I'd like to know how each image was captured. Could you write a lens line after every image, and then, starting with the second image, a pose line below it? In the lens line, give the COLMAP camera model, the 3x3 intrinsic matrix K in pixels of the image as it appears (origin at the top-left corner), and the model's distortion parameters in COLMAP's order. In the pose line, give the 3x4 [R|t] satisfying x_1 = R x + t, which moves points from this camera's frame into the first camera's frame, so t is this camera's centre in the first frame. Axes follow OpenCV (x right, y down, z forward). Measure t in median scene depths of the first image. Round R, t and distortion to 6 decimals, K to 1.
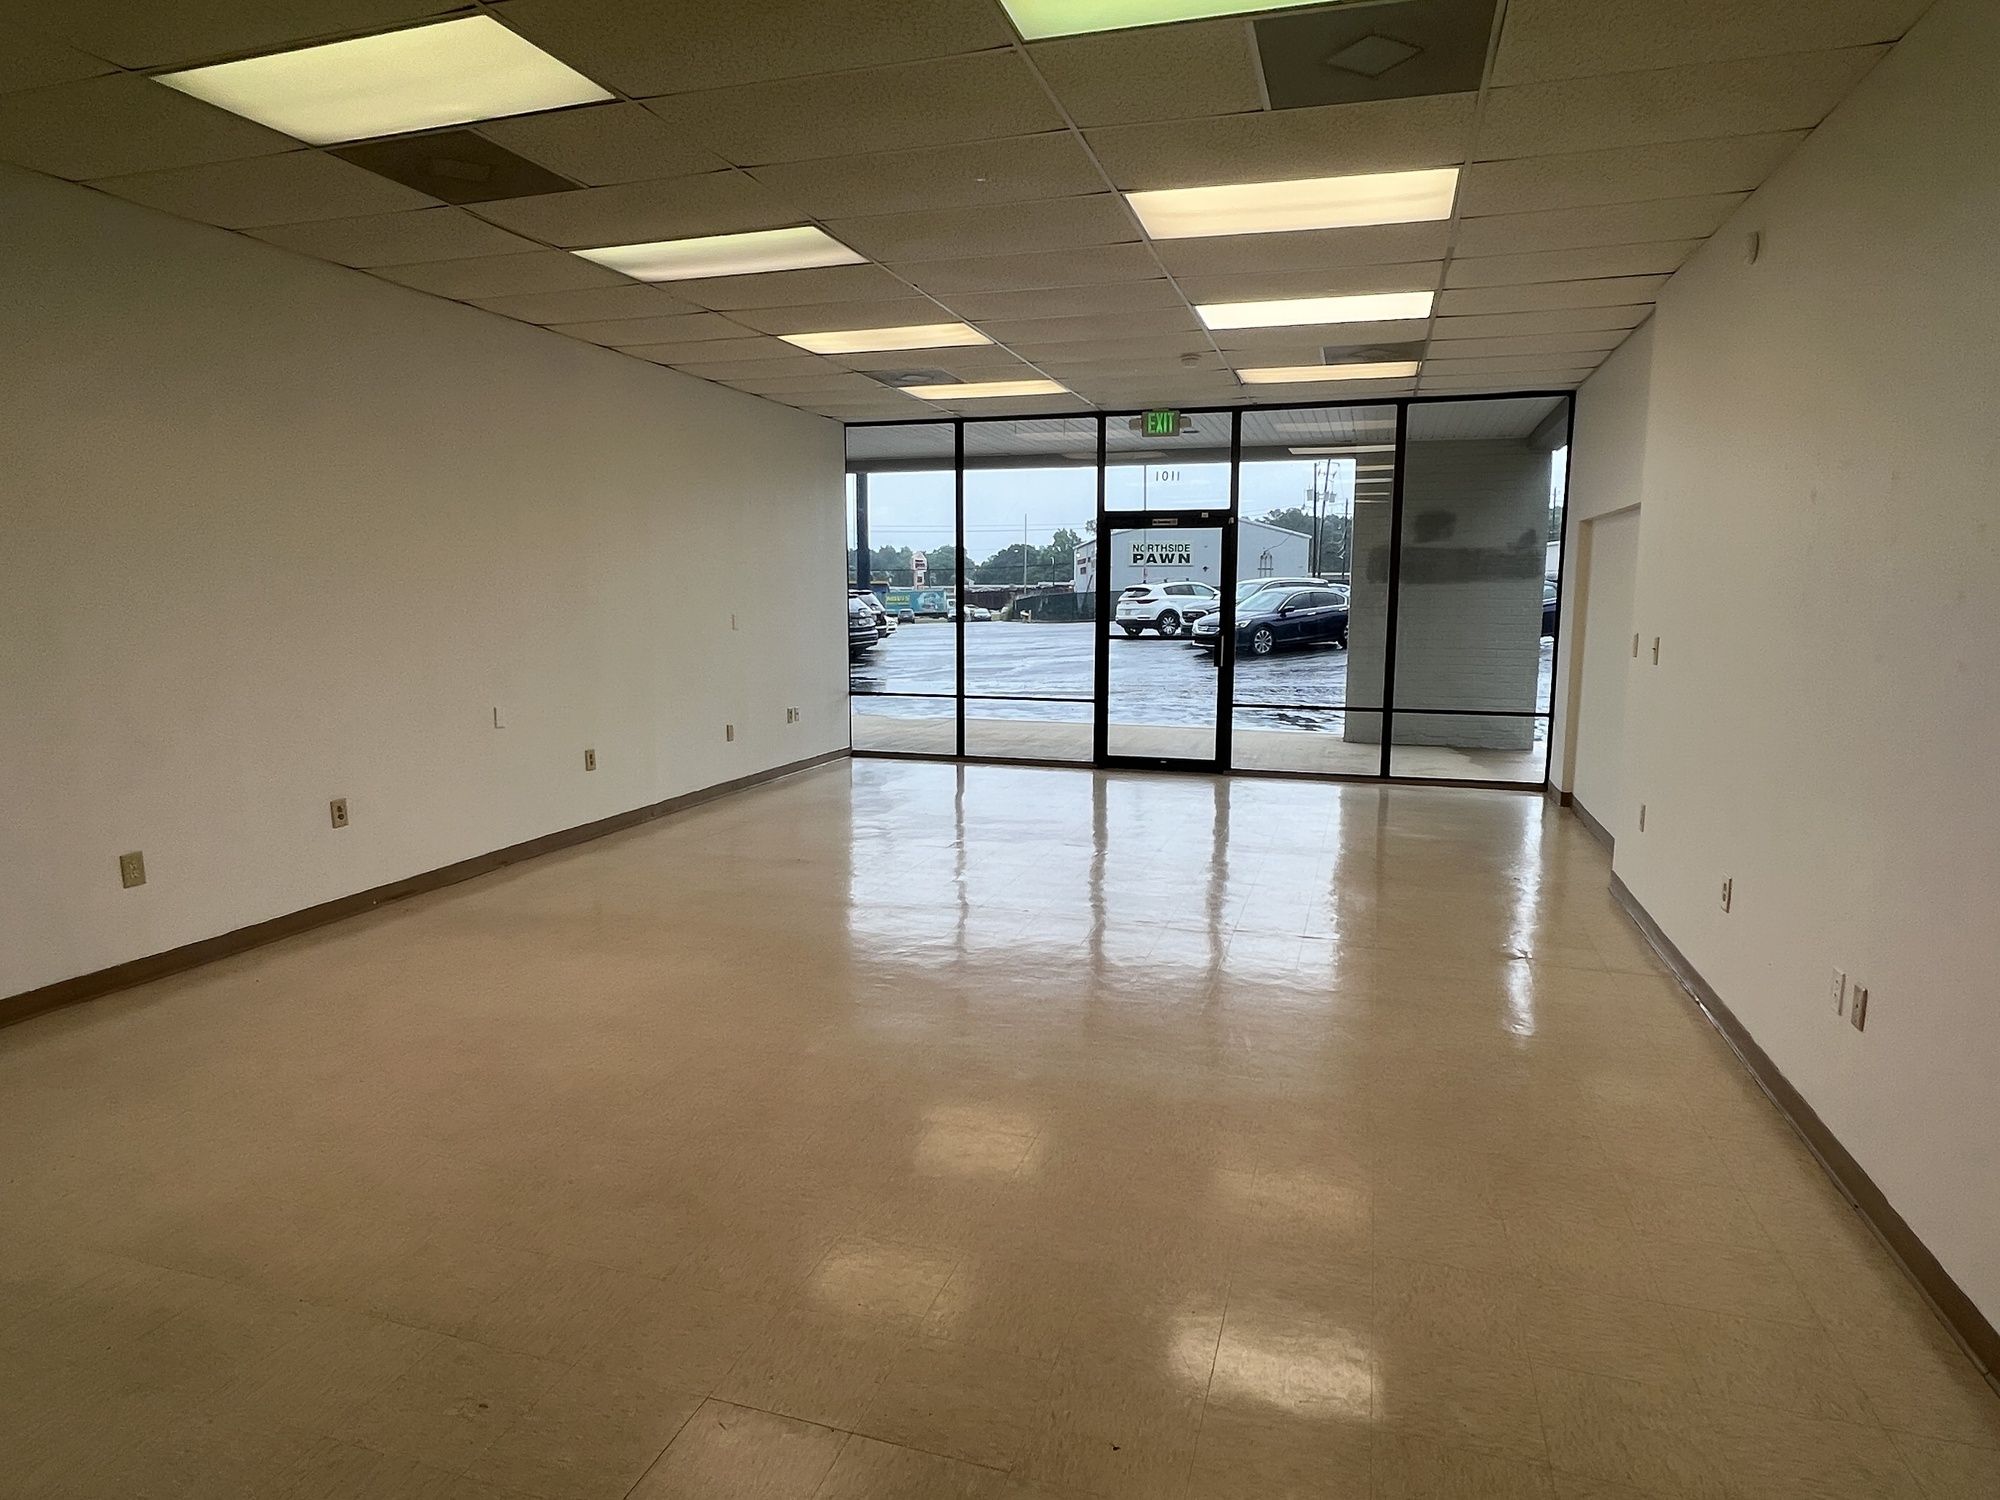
lens RADIAL K [[1163.6, 0, 999.0], [0, 1163.6, 745.0], [0, 0, 1]] dist [0.007252, -0.006200]
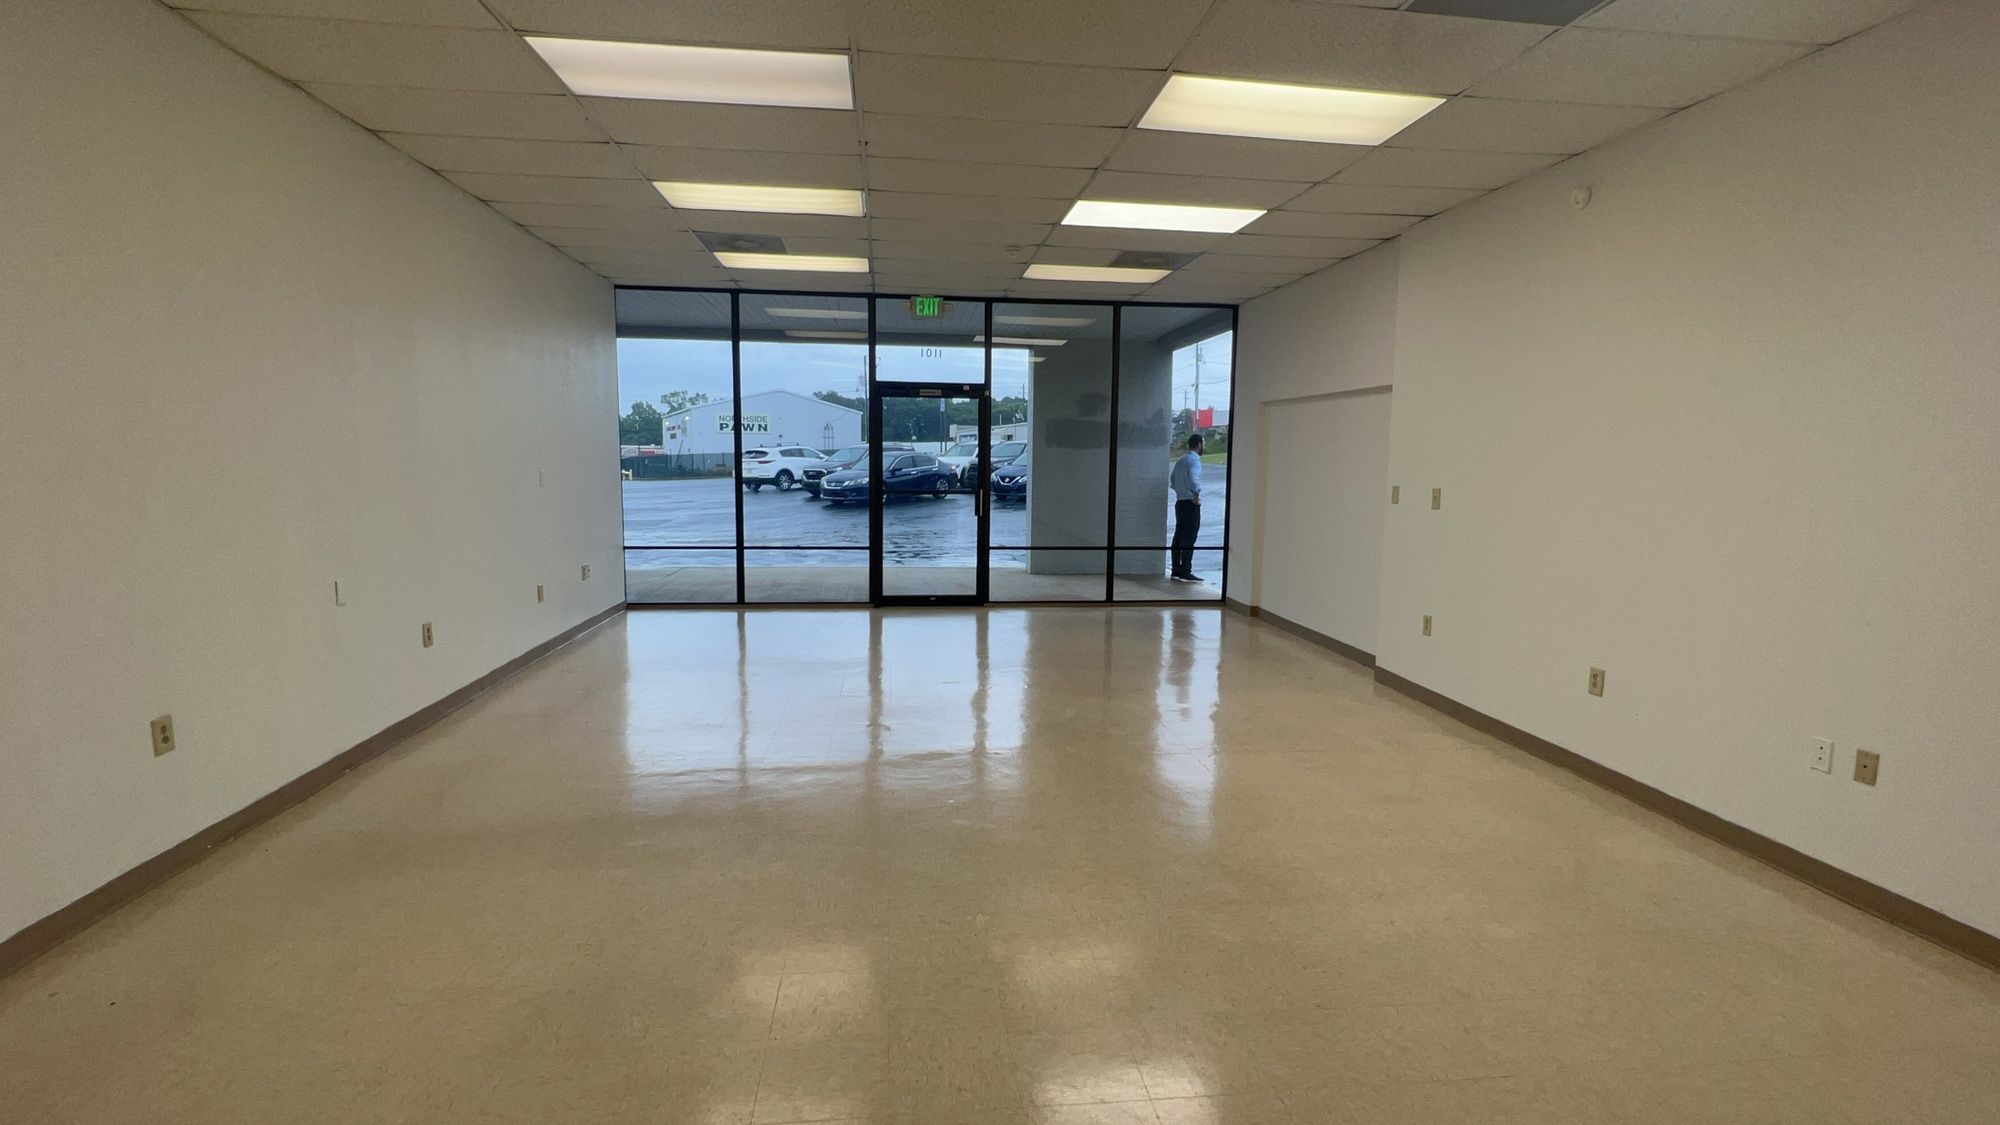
lens RADIAL K [[917.0, 0, 991.4], [0, 917.0, 566.6], [0, 0, 1]] dist [0.003912, 0.000210]
pose [[0.914913, -0.040562, 0.401609, -0.168127], [0.044694, 0.999000, -0.000921, -0.013659], [-0.401170, 0.018792, 0.915811, 0.130916]]
